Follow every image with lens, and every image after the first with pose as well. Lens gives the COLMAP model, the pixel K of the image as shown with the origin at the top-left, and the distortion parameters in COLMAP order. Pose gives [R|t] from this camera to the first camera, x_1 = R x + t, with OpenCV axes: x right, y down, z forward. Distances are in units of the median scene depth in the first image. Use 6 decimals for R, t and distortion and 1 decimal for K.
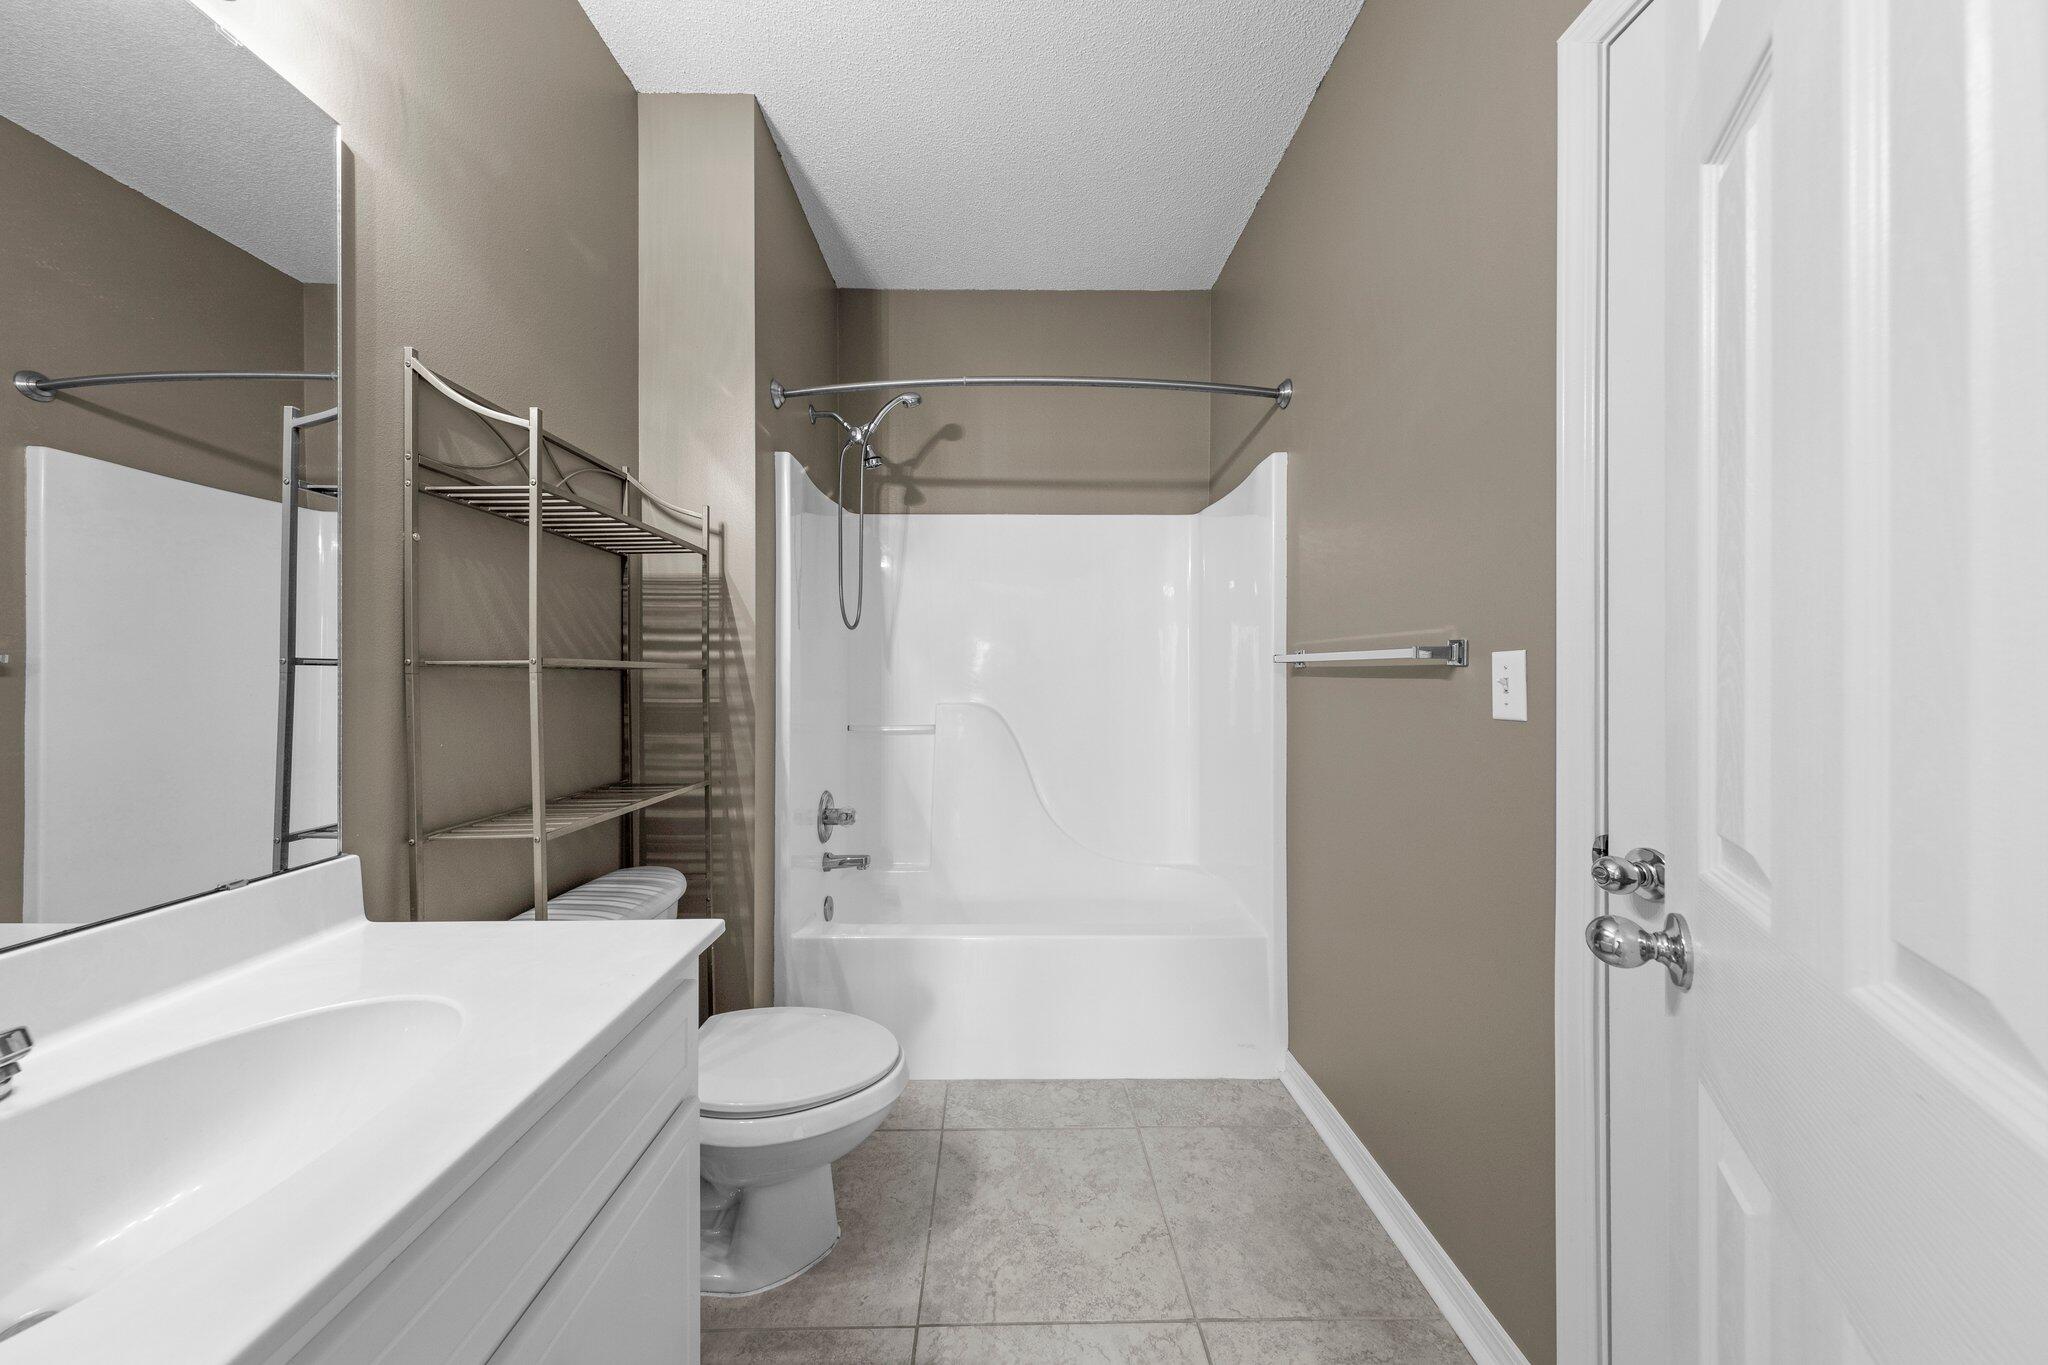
lens RADIAL K [[654.0, 0, 1014.5], [0, 654.0, 680.6], [0, 0, 1]] dist [0.010880, -0.001773]
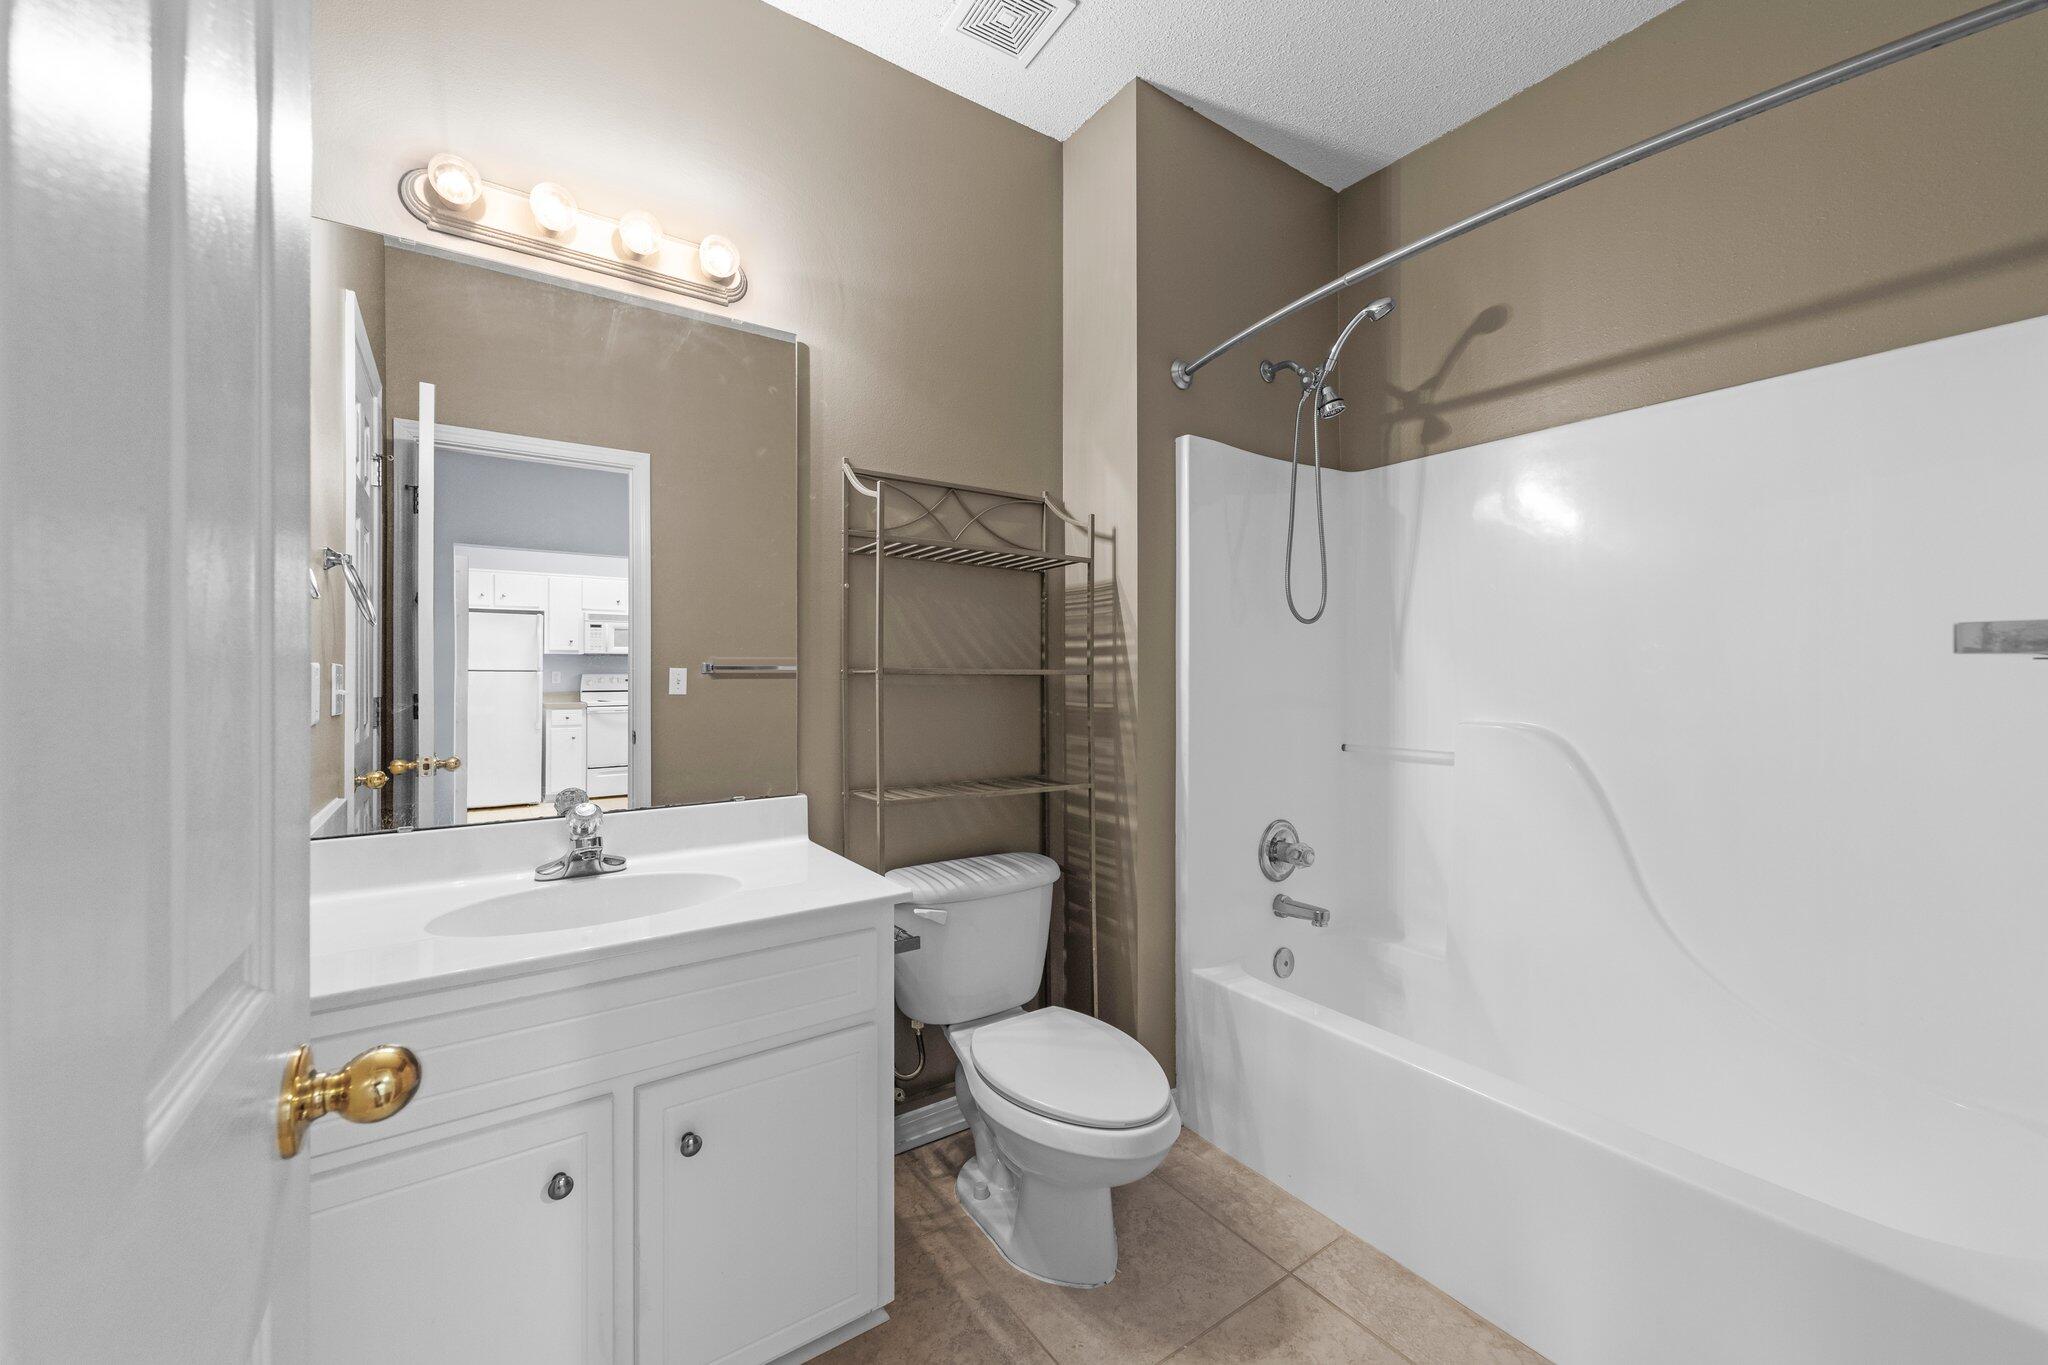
lens RADIAL K [[810.9, 0, 1024.0], [0, 810.9, 682.5], [0, 0, 1]] dist [0.014223, 0.000077]
pose [[0.555719, 0.008594, -0.831326, 0.501152], [-0.008493, 0.999953, 0.004660, -0.009784], [0.831327, 0.004471, 0.555766, 0.203837]]
